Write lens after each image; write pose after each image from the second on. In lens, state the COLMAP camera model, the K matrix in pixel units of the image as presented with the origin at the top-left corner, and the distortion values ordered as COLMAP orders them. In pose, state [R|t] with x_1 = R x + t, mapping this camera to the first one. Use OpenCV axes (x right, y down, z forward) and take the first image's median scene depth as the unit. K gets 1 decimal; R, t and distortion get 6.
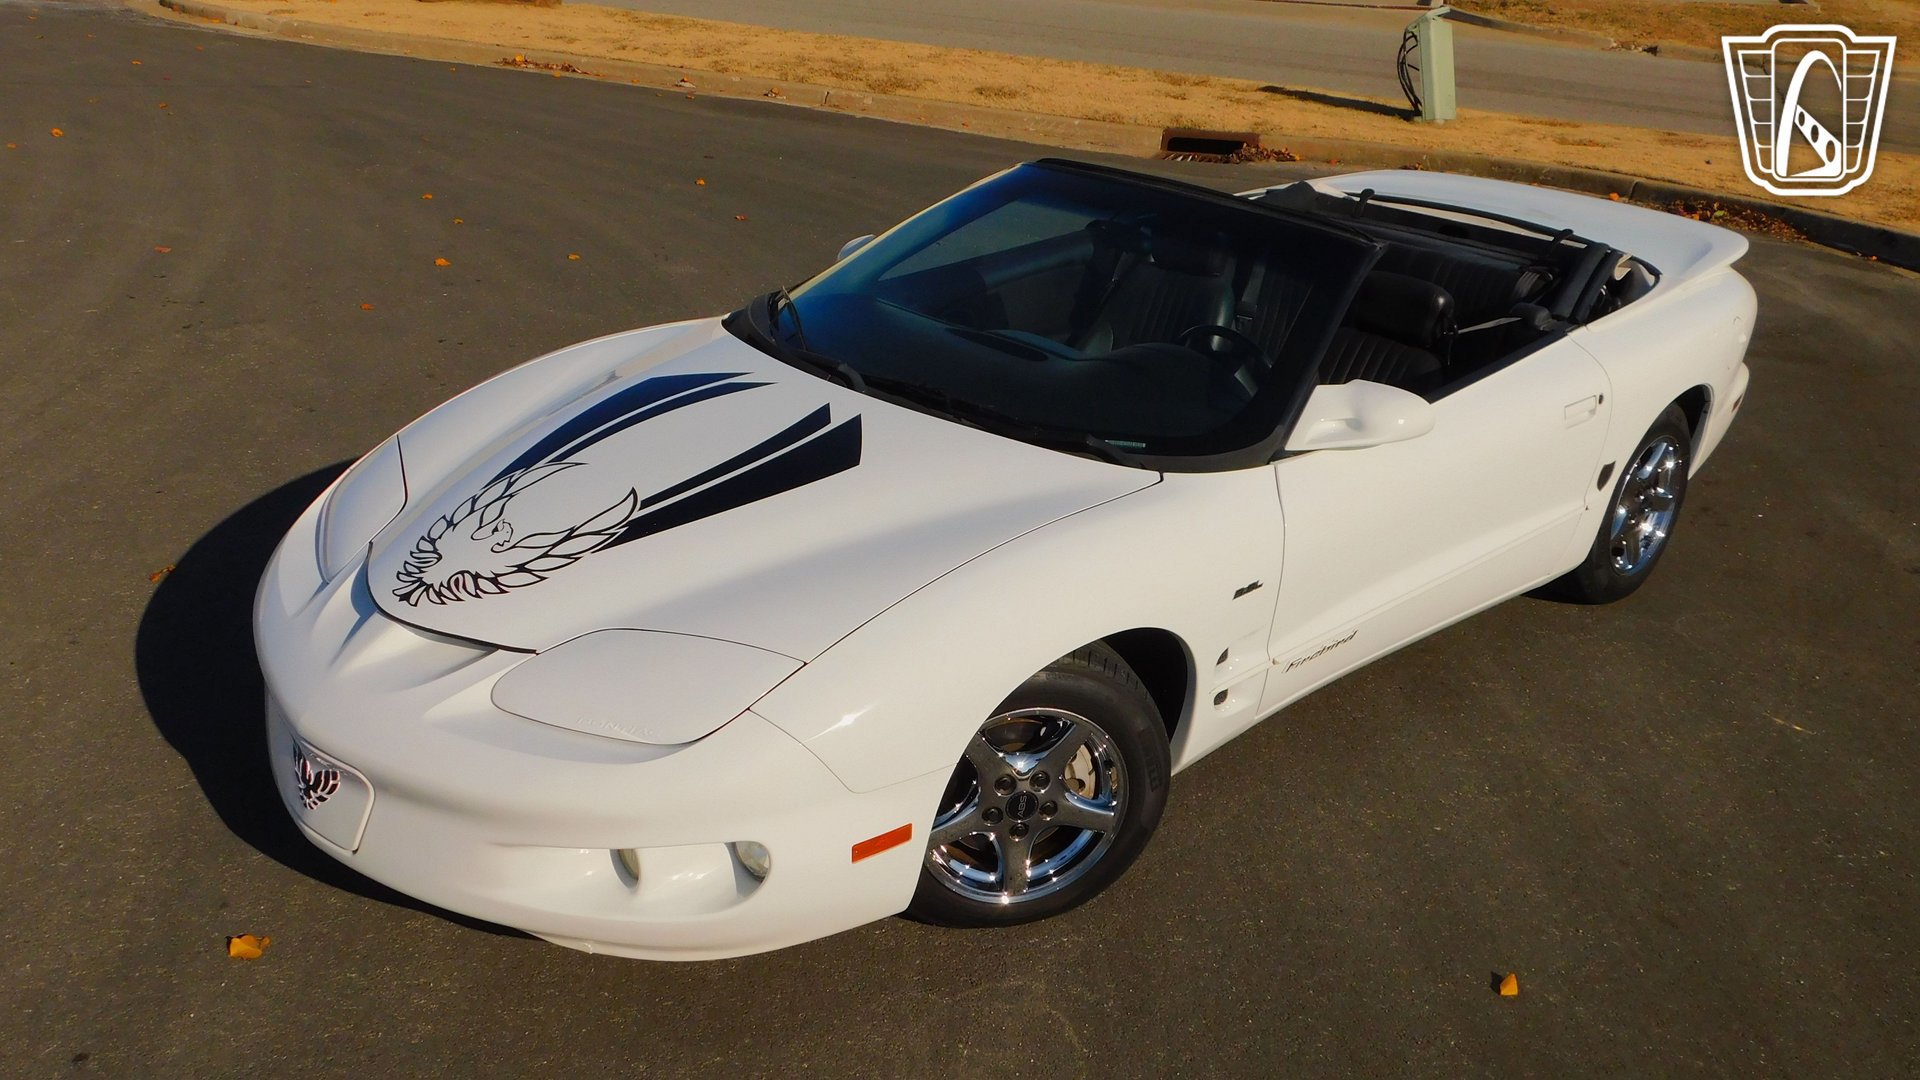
lens RADIAL K [[1680.6, 0, 963.8], [0, 1680.6, 527.1], [0, 0, 1]] dist [-0.017101, 0.012176]
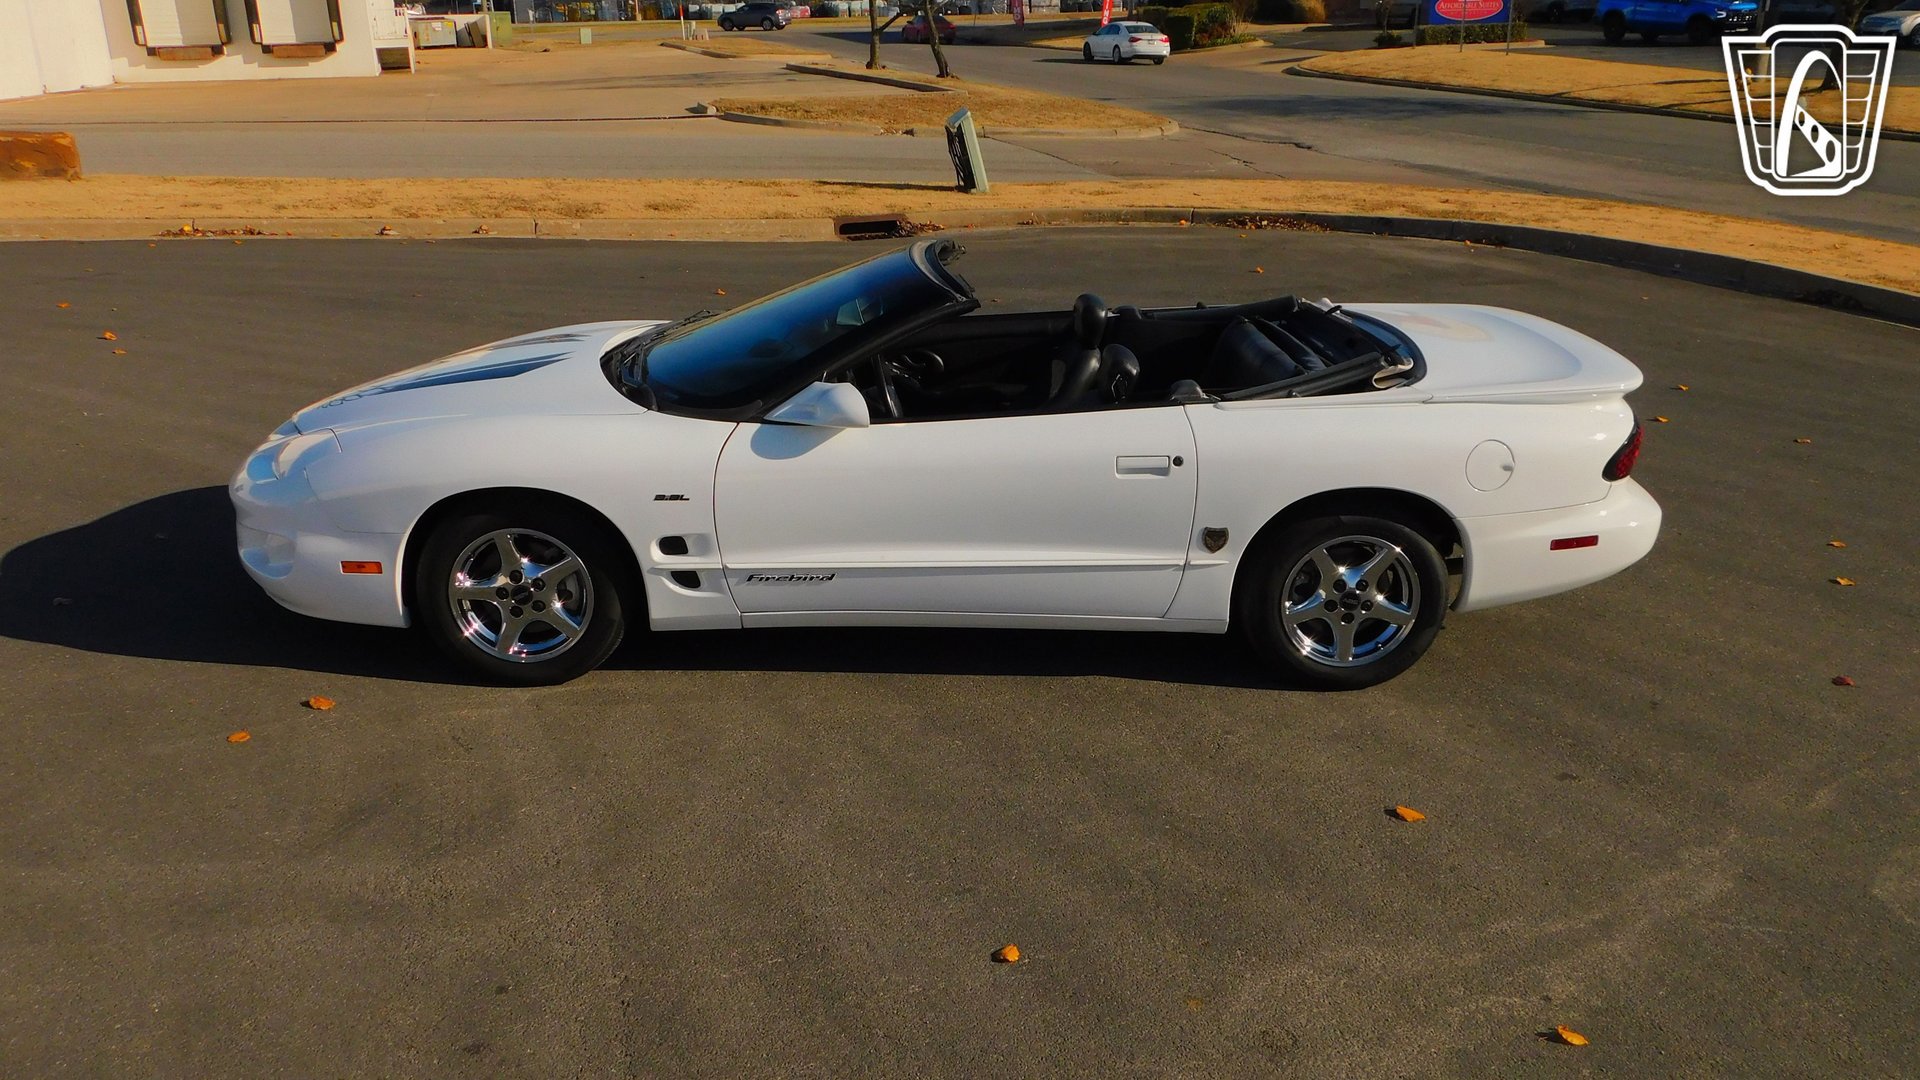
lens RADIAL K [[1554.5, 0, 956.3], [0, 1554.5, 533.5], [0, 0, 1]] dist [-0.010815, 0.010642]
pose [[0.792069, -0.227631, 0.566402, -1.450685], [0.248795, 0.967689, 0.040983, -0.090217], [-0.557430, 0.108457, 0.823110, 0.032641]]
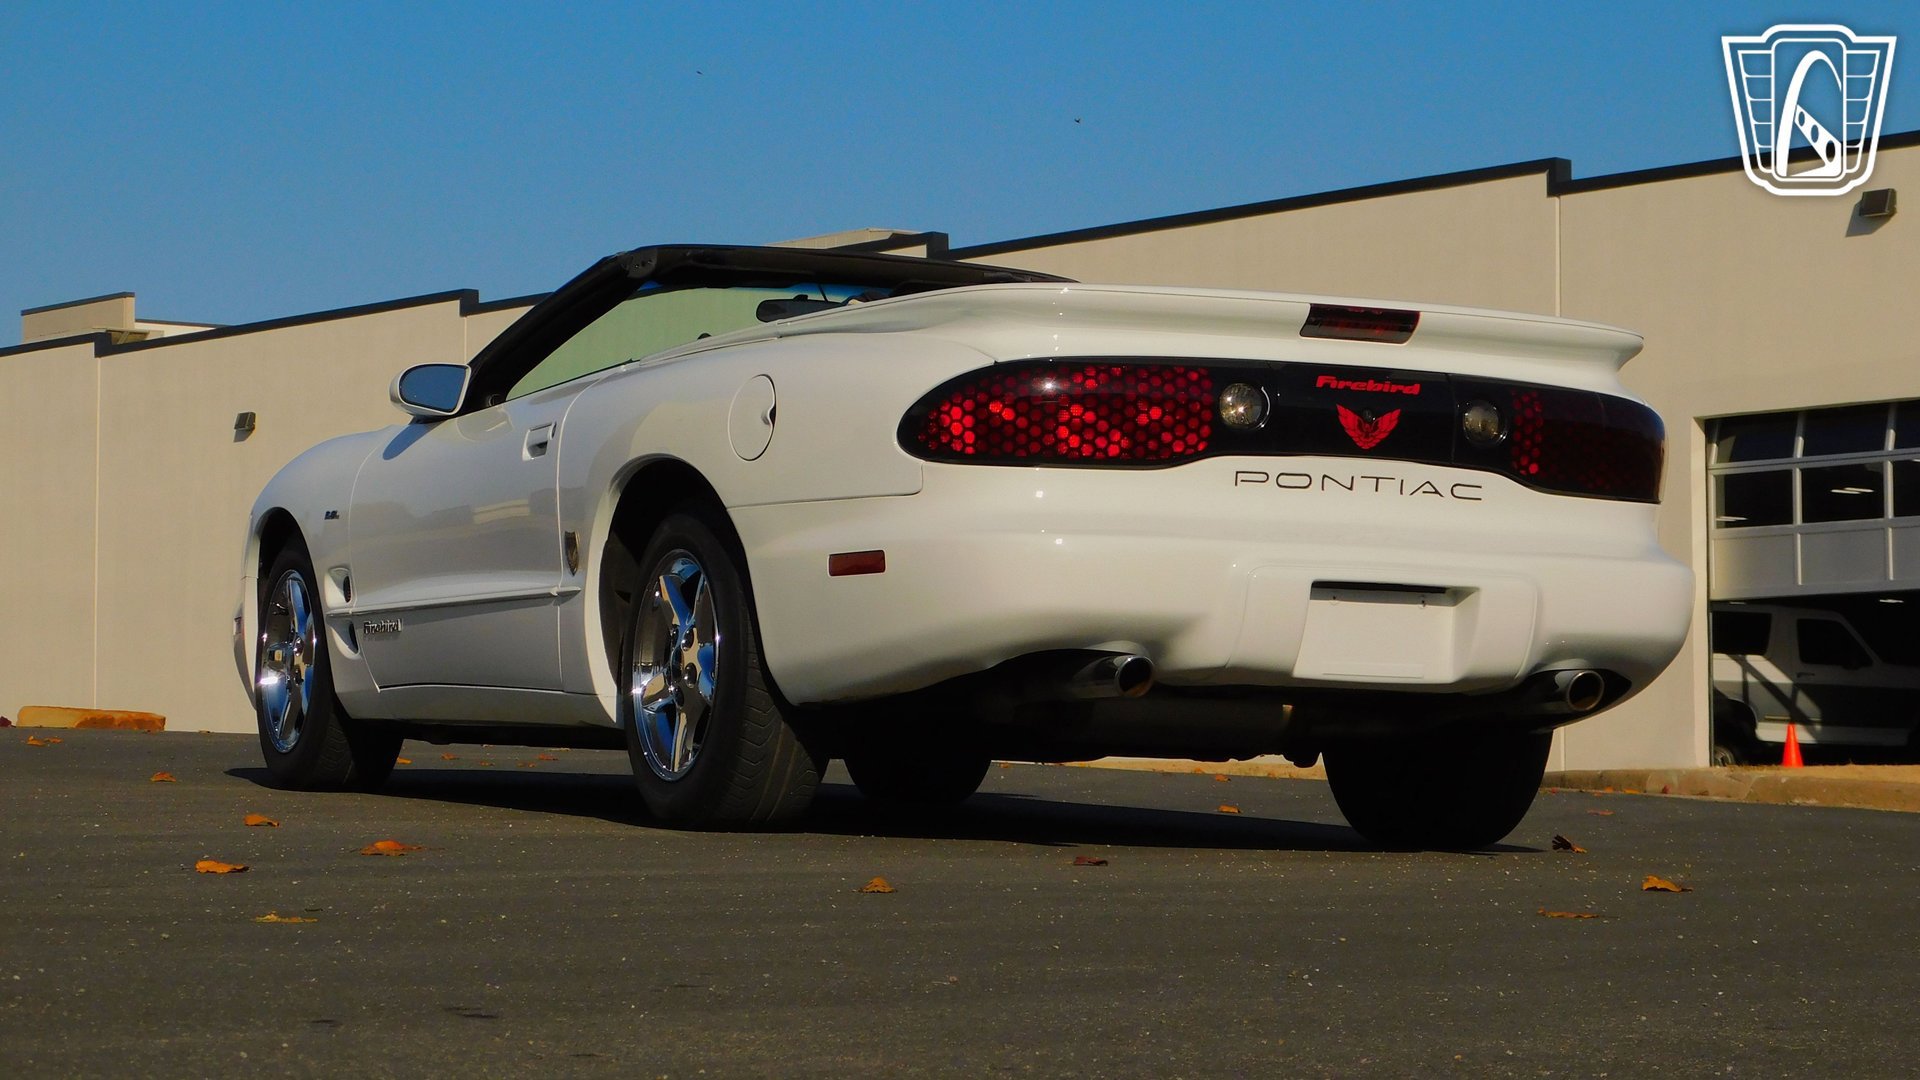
lens RADIAL K [[4588.9, 0, 980.4], [0, 4588.9, 477.0], [0, 0, 1]] dist [0.035676, 0.000000]
pose [[0.870408, -0.050583, -0.489725, 0.185976], [-0.171715, 0.901054, -0.398265, 0.635555], [0.461414, 0.430746, 0.775600, -0.600273]]
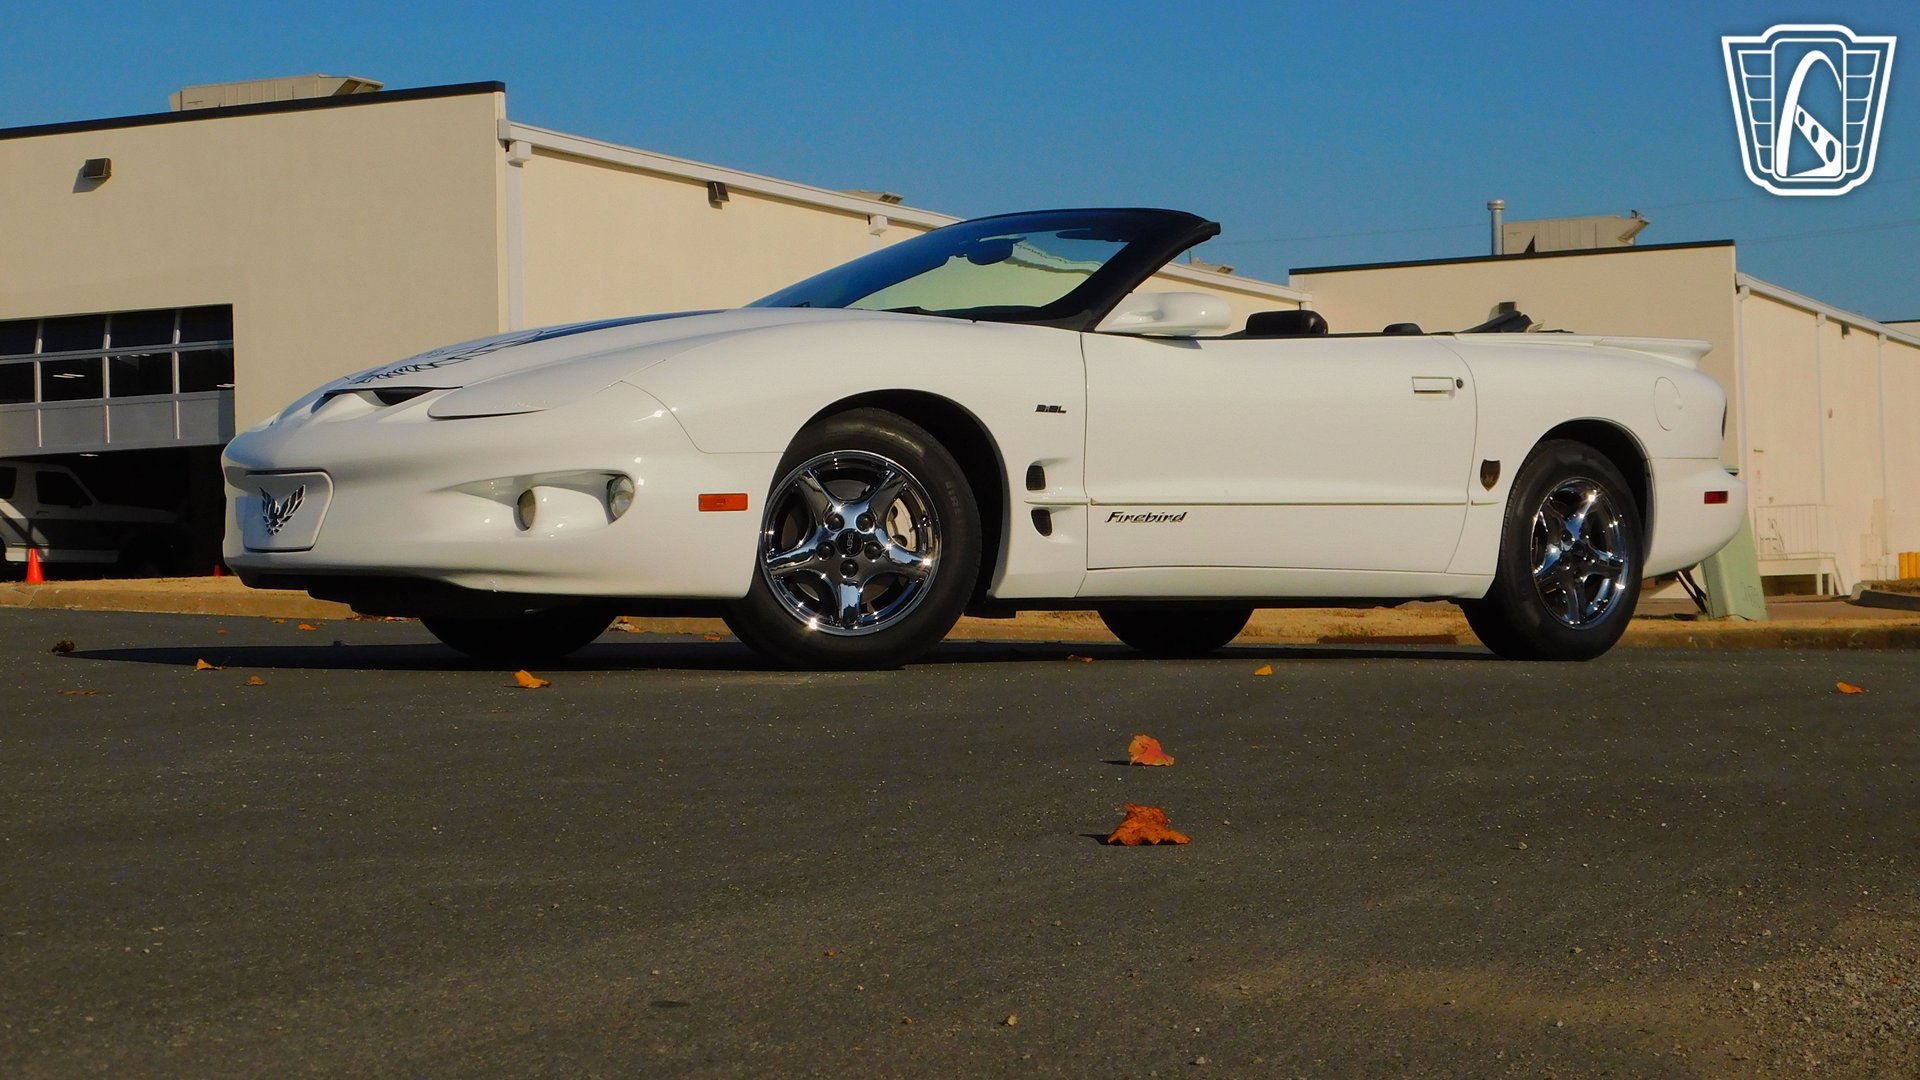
lens RADIAL K [[3357.0, 0, 962.8], [0, 3357.0, 533.8], [0, 0, 1]] dist [0.018470, 0.000000]
pose [[0.997357, -0.039259, -0.061142, 0.167464], [0.012448, 0.921342, -0.388554, 0.697827], [0.071587, 0.386766, 0.919395, -0.771989]]
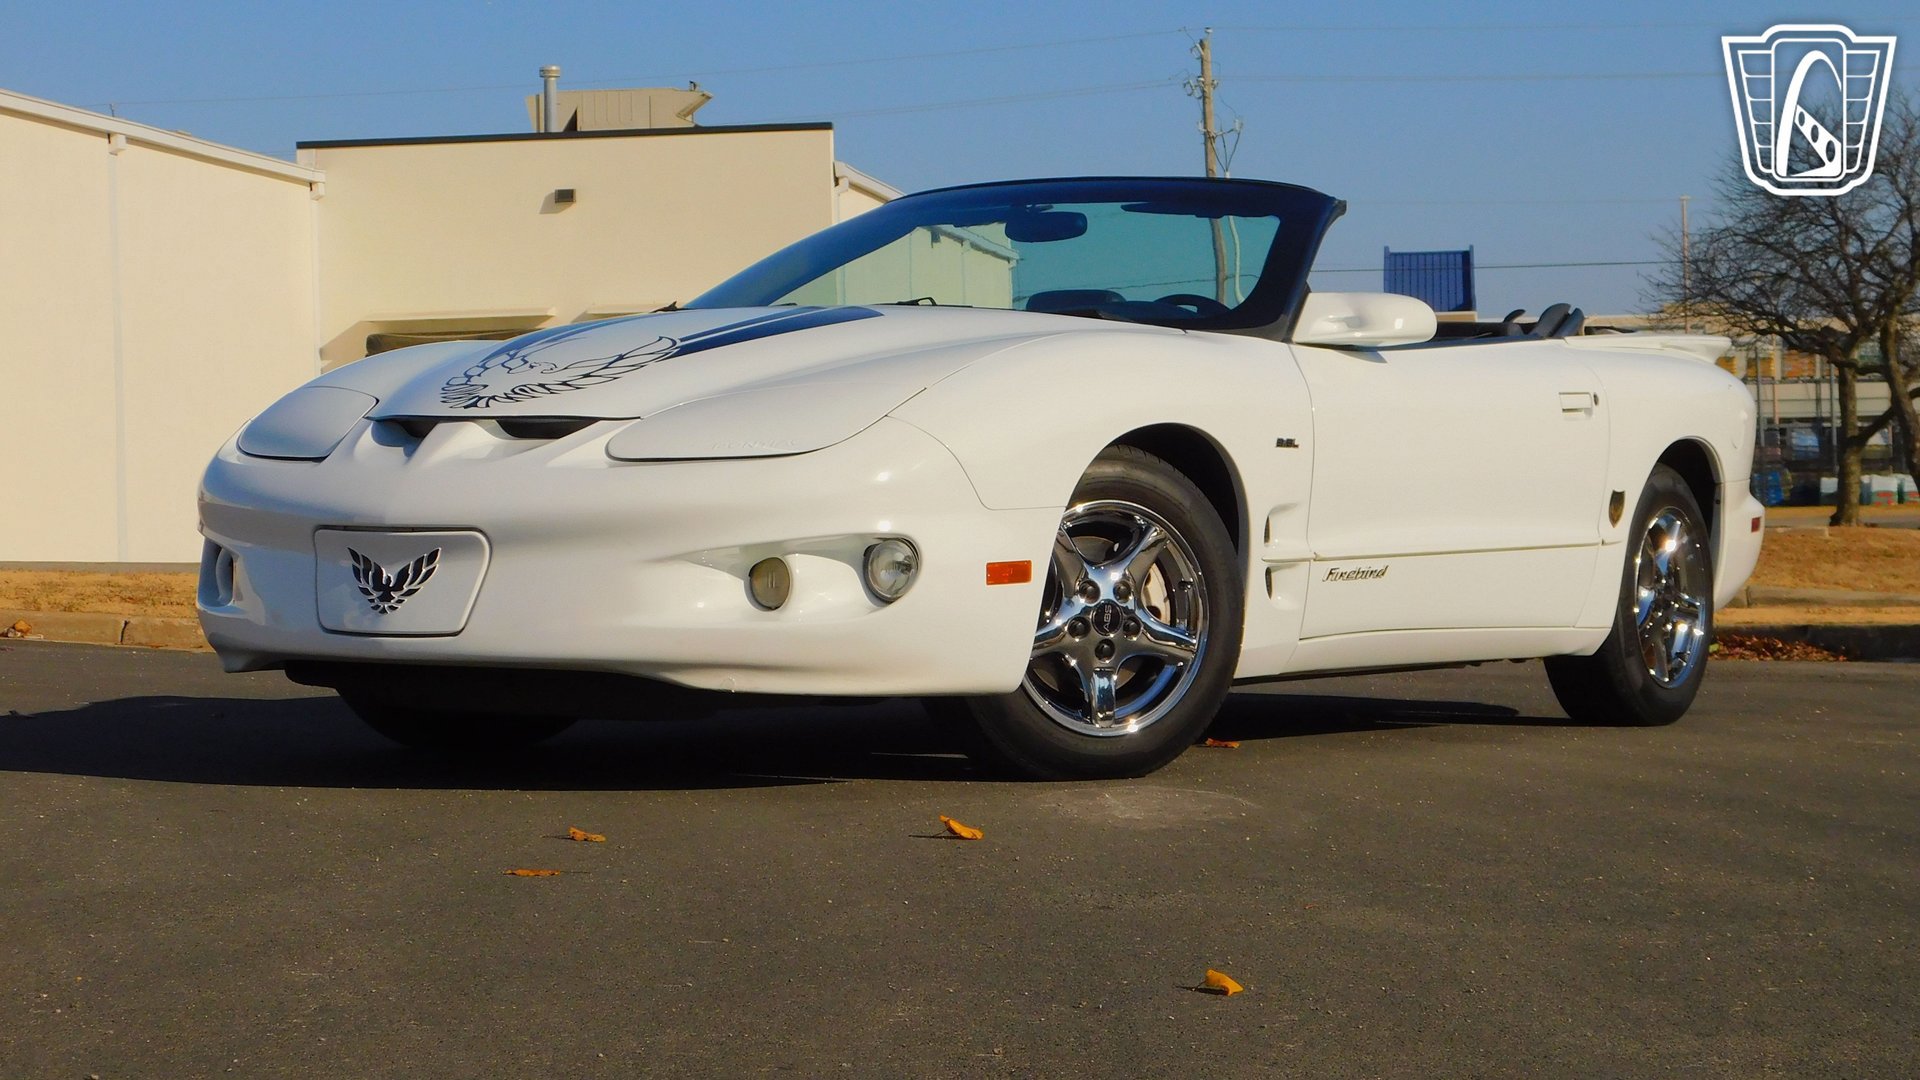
lens RADIAL K [[4044.8, 0, 969.0], [0, 4044.8, 528.3], [0, 0, 1]] dist [0.026651, 0.000000]
pose [[0.970407, -0.038941, 0.238313, -0.371892], [0.123199, 0.928643, -0.349922, 0.578961], [-0.207682, 0.368926, 0.905959, -0.685515]]
